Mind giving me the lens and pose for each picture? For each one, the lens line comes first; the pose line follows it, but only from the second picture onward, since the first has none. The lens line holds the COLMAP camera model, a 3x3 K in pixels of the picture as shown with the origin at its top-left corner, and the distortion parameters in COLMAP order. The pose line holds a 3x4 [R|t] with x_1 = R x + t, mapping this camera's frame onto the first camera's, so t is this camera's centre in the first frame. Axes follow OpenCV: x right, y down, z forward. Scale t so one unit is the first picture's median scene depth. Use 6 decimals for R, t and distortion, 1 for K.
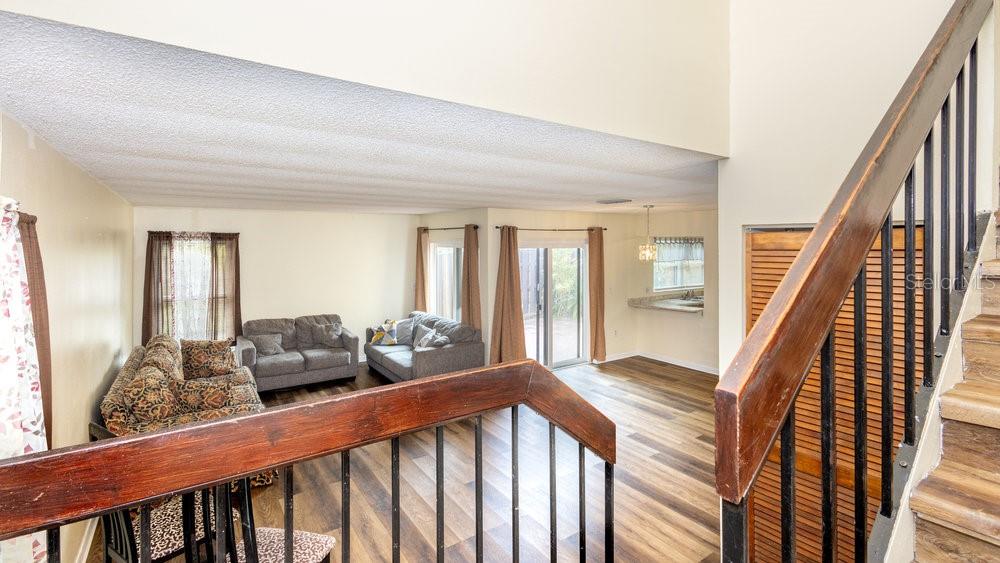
lens RADIAL K [[453.0, 0, 497.0], [0, 453.0, 245.8], [0, 0, 1]] dist [0.000988, 0.000109]
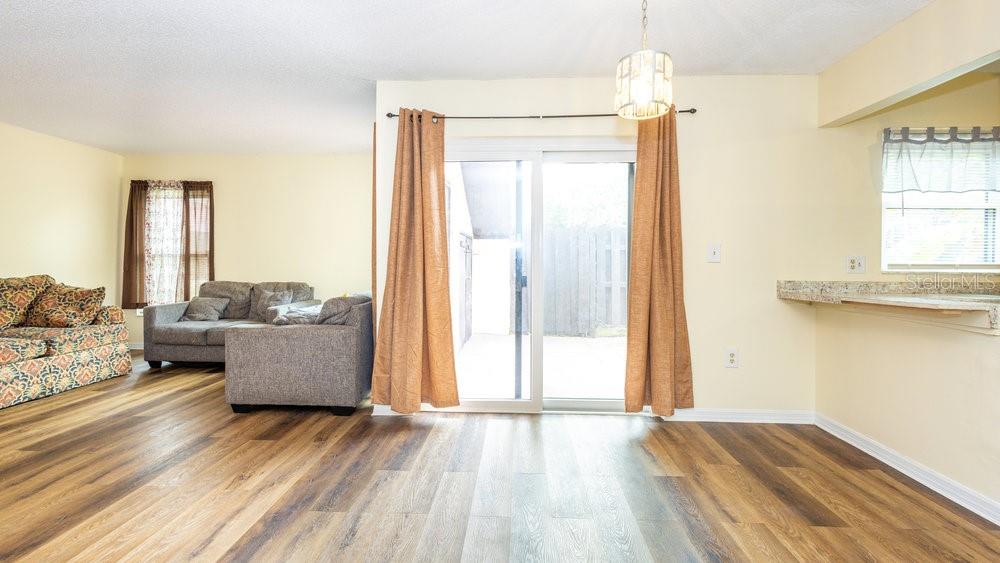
lens RADIAL K [[457.2, 0, 499.5], [0, 457.2, 262.4], [0, 0, 1]] dist [0.001893, 0.000506]
pose [[0.804528, 0.005353, -0.593891, 0.416614], [-0.007323, 0.999973, -0.000908, 0.129058], [0.593870, 0.005080, 0.804545, 0.639076]]
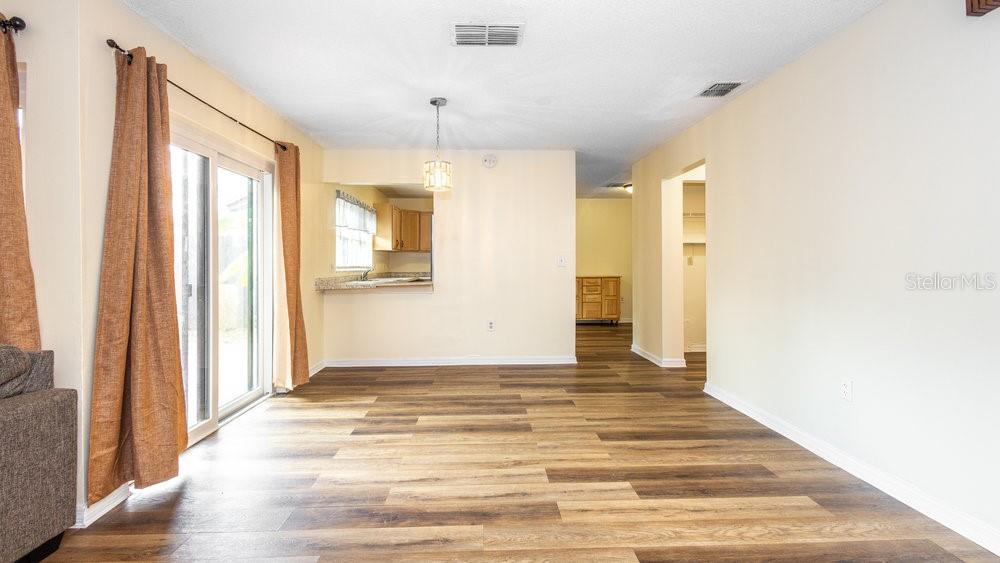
lens RADIAL K [[457.2, 0, 499.5], [0, 457.2, 262.4], [0, 0, 1]] dist [0.001893, 0.000506]
pose [[0.528767, 0.004023, 0.848758, -0.137196], [0.004249, 0.999964, -0.007387, 0.126605], [-0.848757, 0.007512, 0.528730, 0.562699]]
